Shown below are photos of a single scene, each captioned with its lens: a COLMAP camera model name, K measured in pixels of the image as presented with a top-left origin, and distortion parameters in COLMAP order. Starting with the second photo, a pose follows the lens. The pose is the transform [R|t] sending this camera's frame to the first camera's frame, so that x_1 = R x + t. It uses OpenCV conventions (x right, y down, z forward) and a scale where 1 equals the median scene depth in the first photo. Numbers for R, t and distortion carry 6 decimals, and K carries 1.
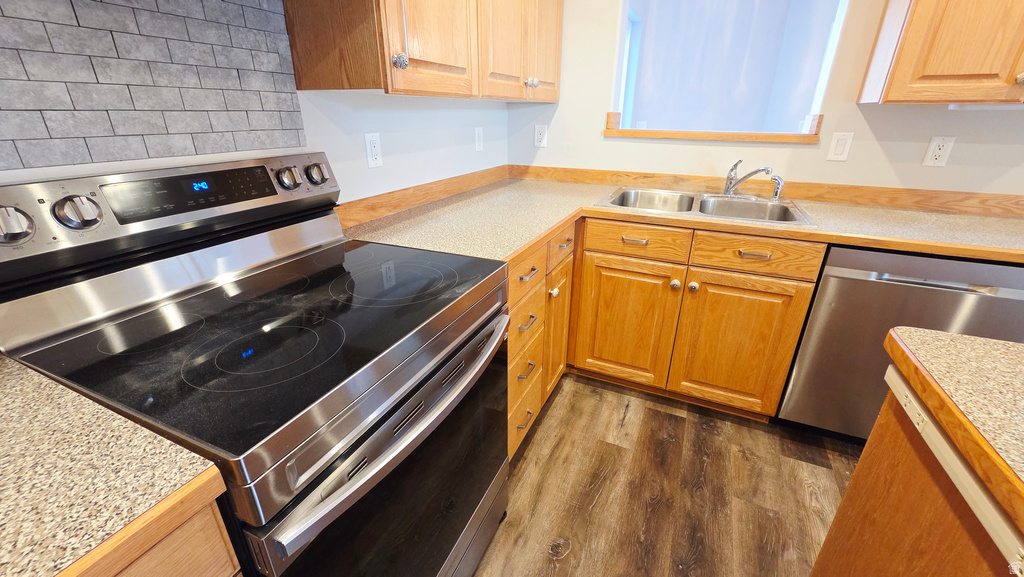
lens RADIAL K [[418.9, 0, 512.0], [0, 418.9, 288.5], [0, 0, 1]] dist [-0.000552, -0.000476]
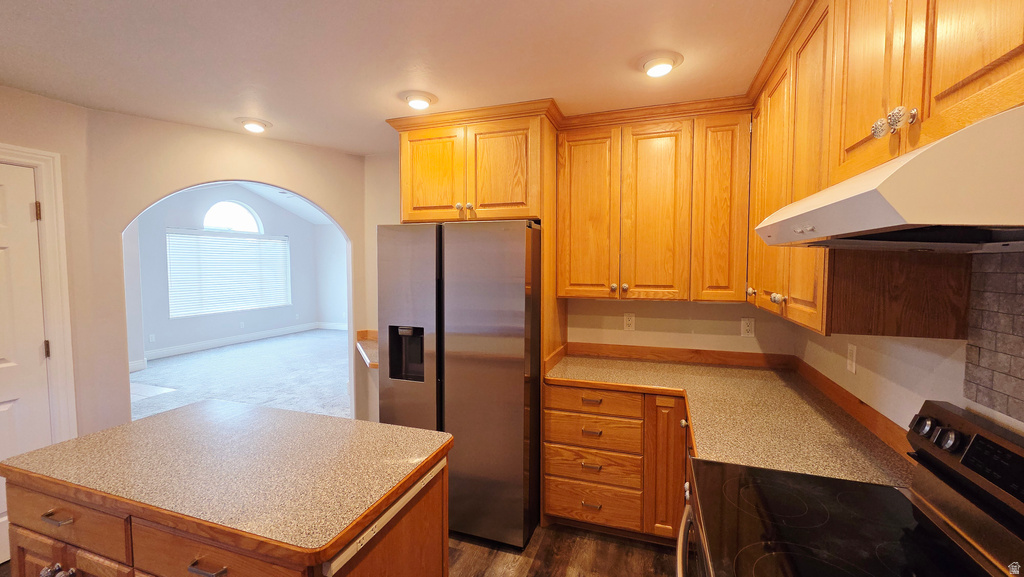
lens RADIAL K [[418.9, 0, 512.0], [0, 418.9, 288.5], [0, 0, 1]] dist [-0.000552, -0.000476]
pose [[-0.996024, -0.005545, -0.088914, 0.402696], [-0.044217, 0.897216, 0.439373, -0.908393], [0.077339, 0.441558, -0.893893, 1.474904]]
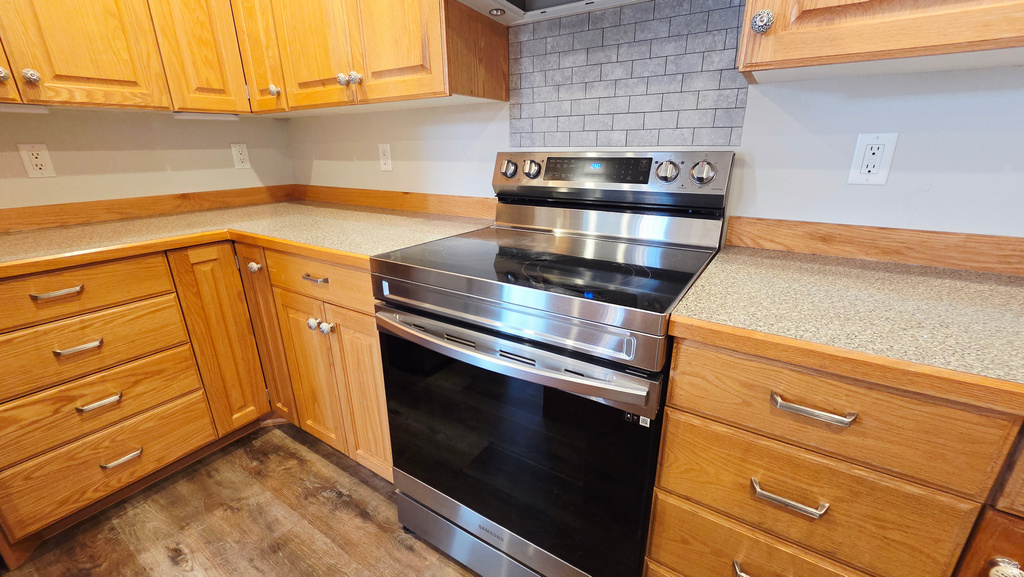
lens RADIAL K [[418.9, 0, 512.0], [0, 418.9, 288.5], [0, 0, 1]] dist [-0.000552, -0.000476]
pose [[-0.158295, 0.308821, -0.937855, 0.707860], [-0.379276, 0.857946, 0.346523, -0.265263], [0.911643, 0.410559, -0.018680, 0.913774]]
